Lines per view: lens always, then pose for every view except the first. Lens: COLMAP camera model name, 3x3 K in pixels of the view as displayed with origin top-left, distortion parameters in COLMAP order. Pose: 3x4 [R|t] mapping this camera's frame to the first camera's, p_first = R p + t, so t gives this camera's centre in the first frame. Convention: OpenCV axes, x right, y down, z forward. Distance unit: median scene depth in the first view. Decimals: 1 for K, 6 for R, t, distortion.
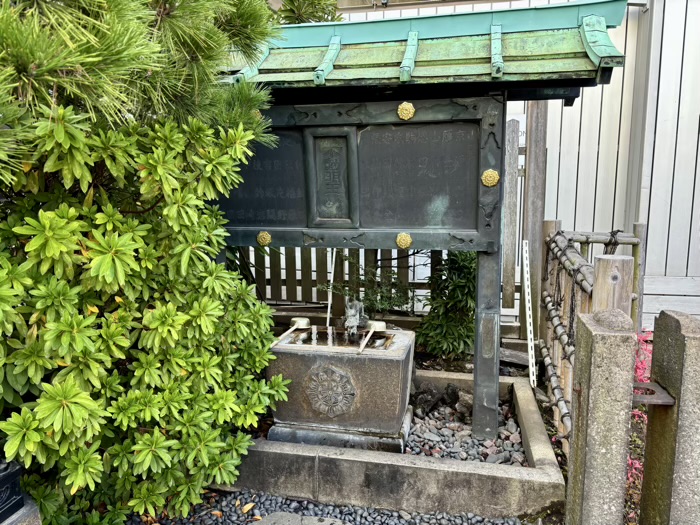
lens RADIAL K [[523.0, 0, 348.8], [0, 523.0, 262.8], [0, 0, 1]] dist [0.053991, -0.065747]
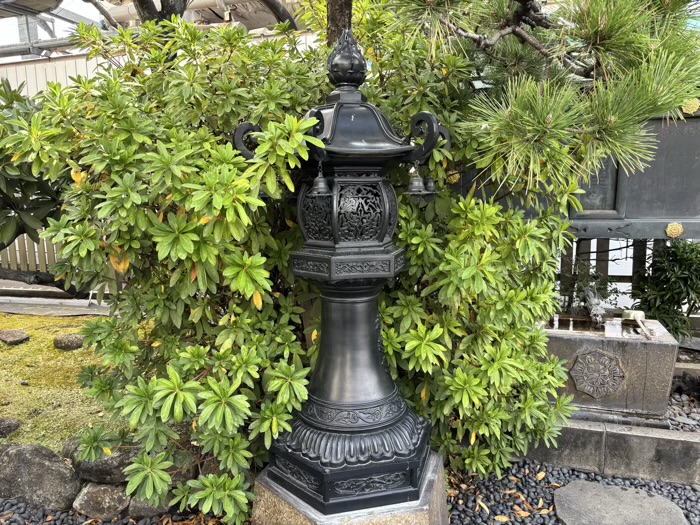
lens RADIAL K [[523.0, 0, 349.7], [0, 523.0, 262.4], [0, 0, 1]] dist [0.053991, -0.065747]
pose [[0.994665, 0.003218, -0.103106, -0.428762], [-0.003702, 0.999983, -0.004507, 0.029056], [0.103090, 0.004865, 0.994660, -0.111009]]
